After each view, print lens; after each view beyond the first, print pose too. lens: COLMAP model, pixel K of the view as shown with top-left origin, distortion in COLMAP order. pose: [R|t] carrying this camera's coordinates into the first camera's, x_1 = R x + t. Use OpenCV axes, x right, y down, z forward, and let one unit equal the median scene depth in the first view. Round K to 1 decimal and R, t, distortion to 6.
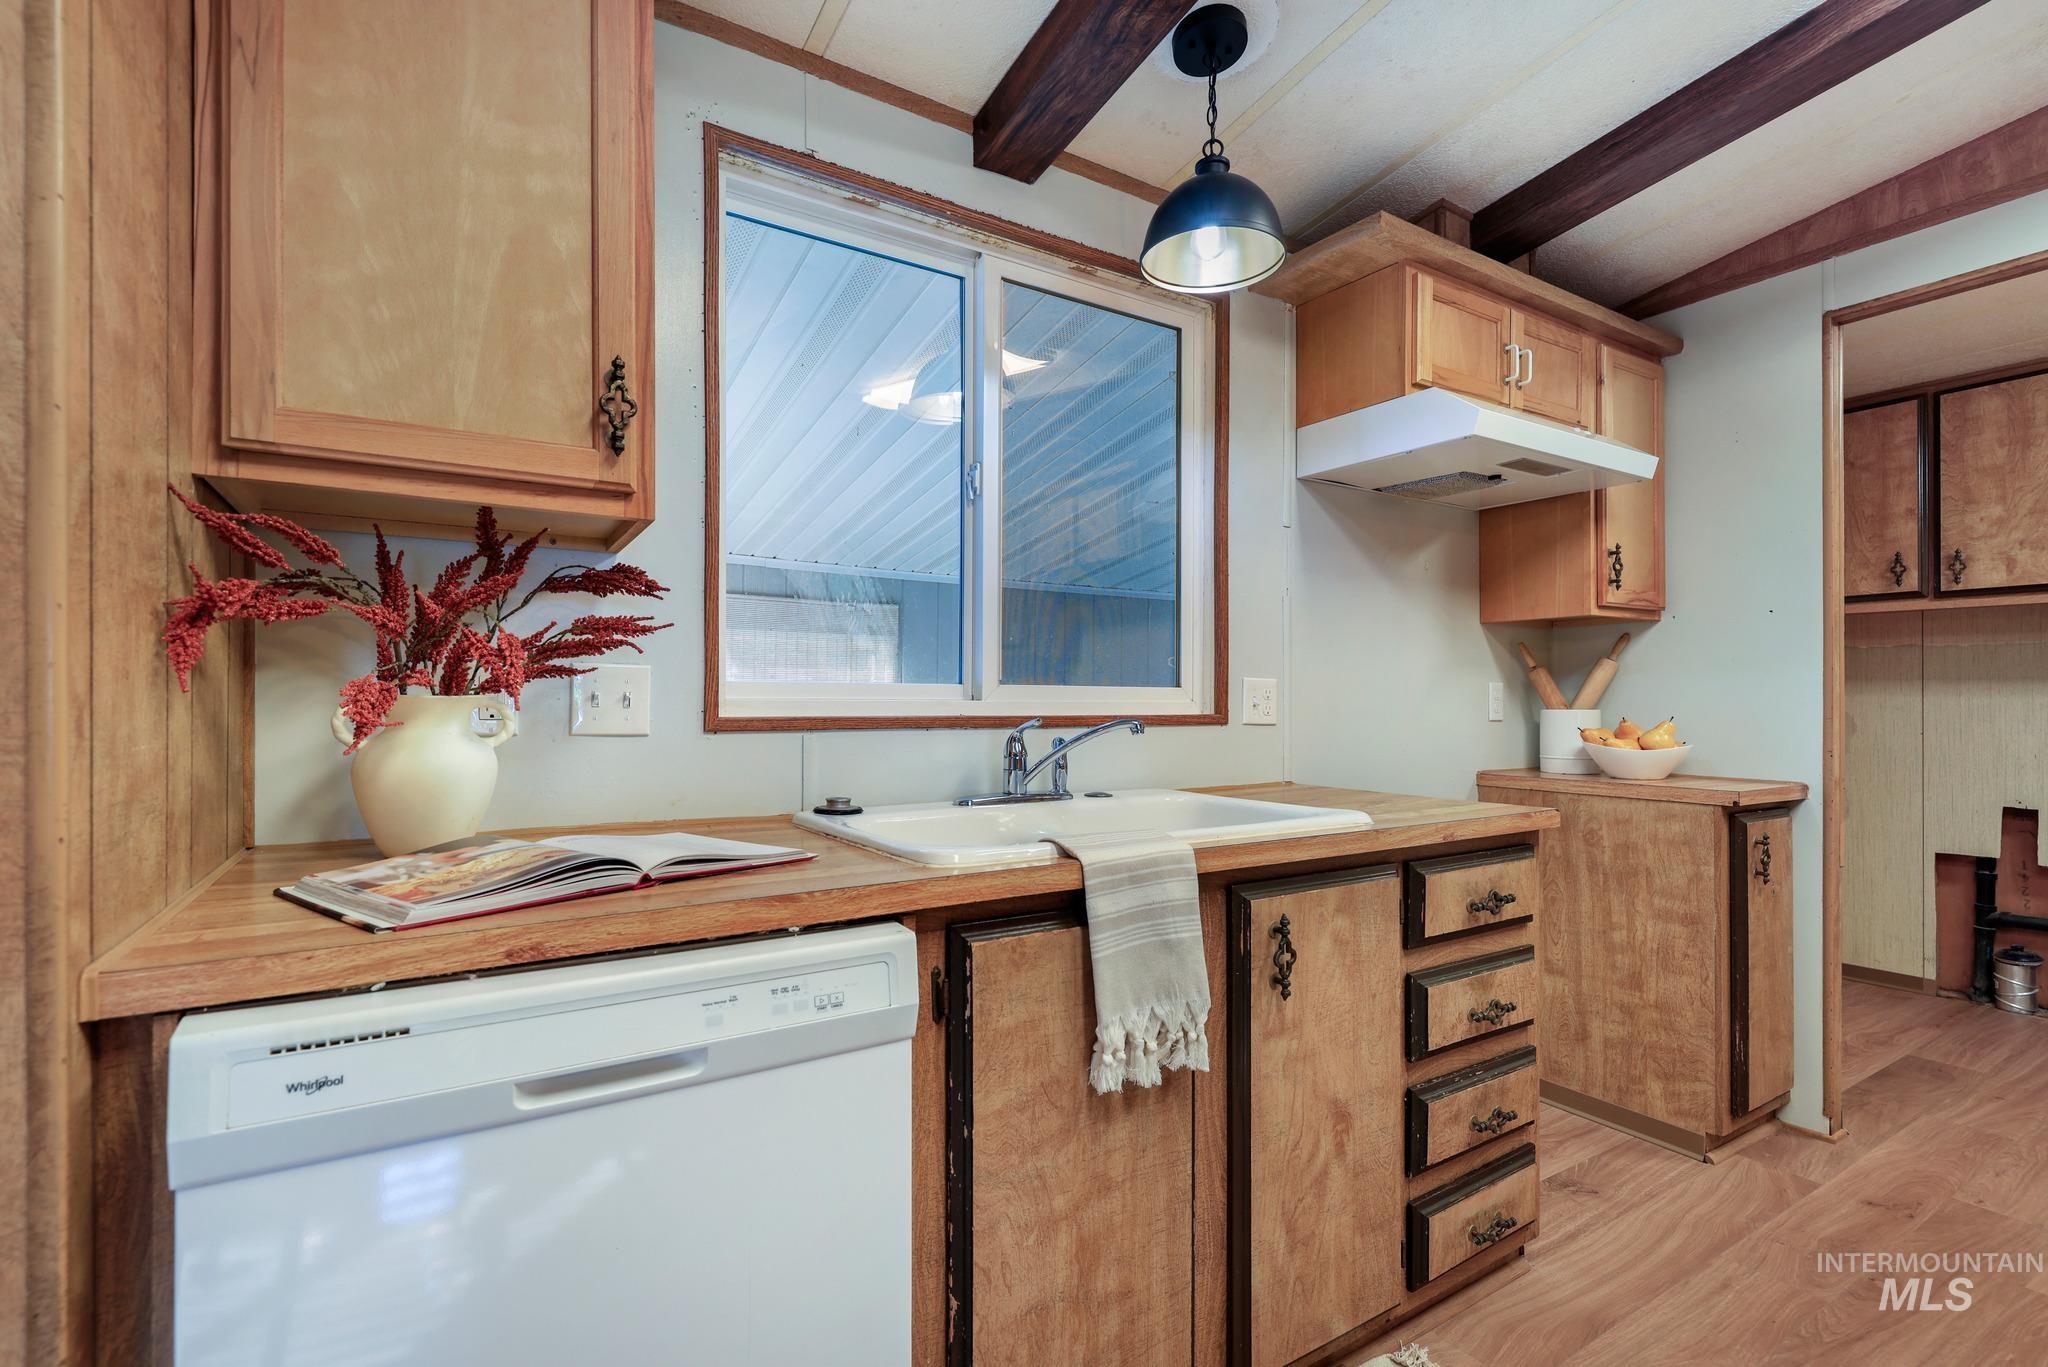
lens RADIAL K [[901.2, 0, 960.1], [0, 901.2, 689.7], [0, 0, 1]] dist [0.000154, -0.000505]
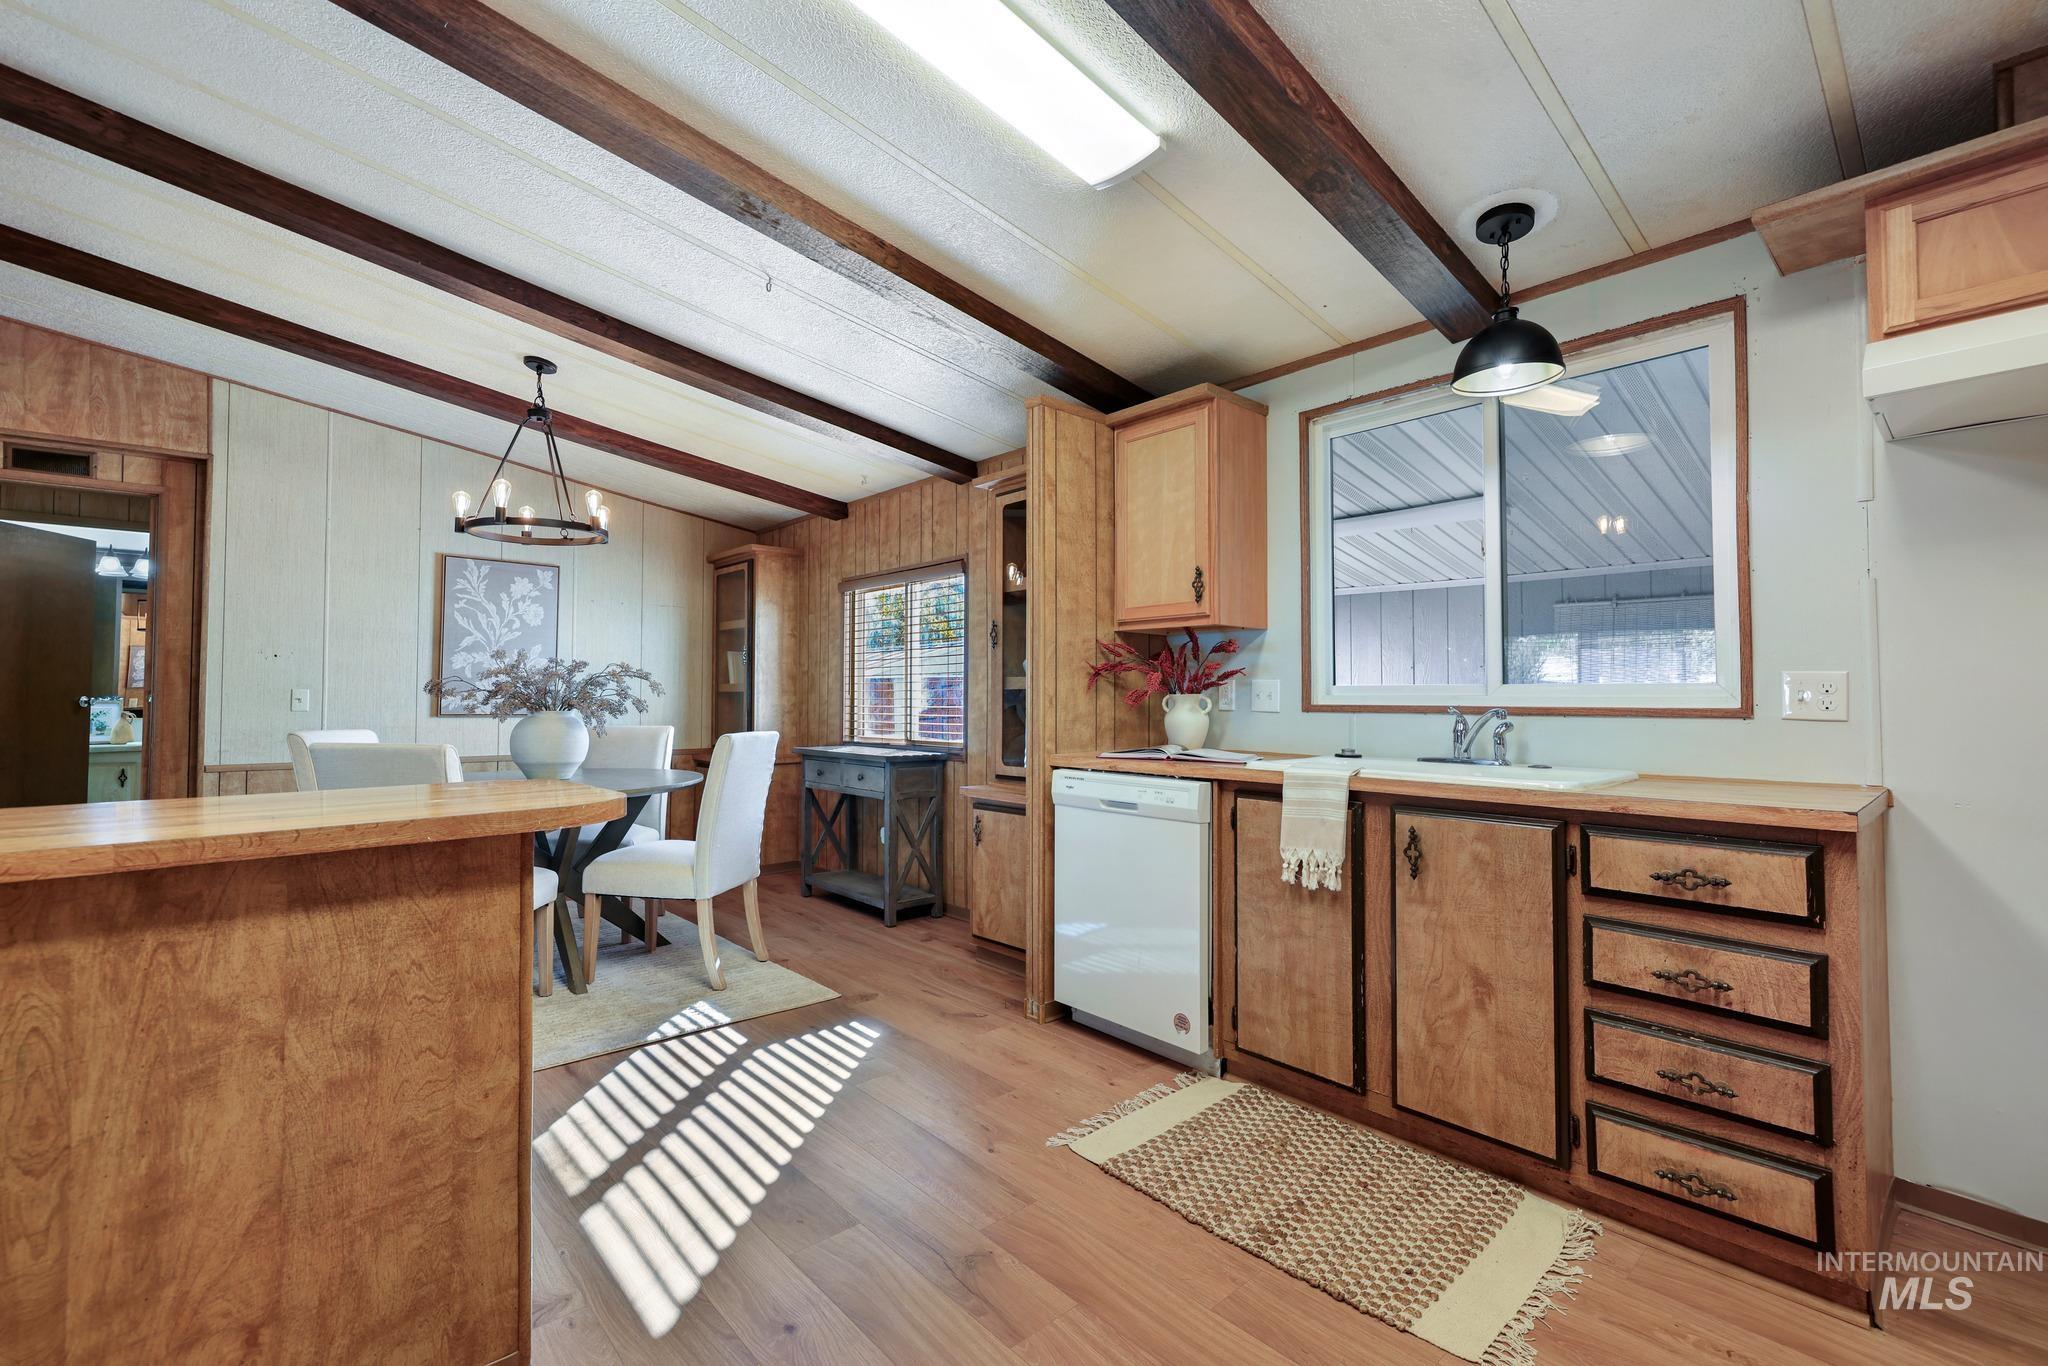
lens RADIAL K [[901.2, 0, 1083.5], [0, 901.2, 673.6], [0, 0, 1]] dist [0.000154, -0.000505]
pose [[0.232128, -0.029154, -0.972248, 1.567452], [0.008850, 0.999573, -0.027860, 0.013488], [0.972645, -0.002137, 0.232287, 0.043578]]
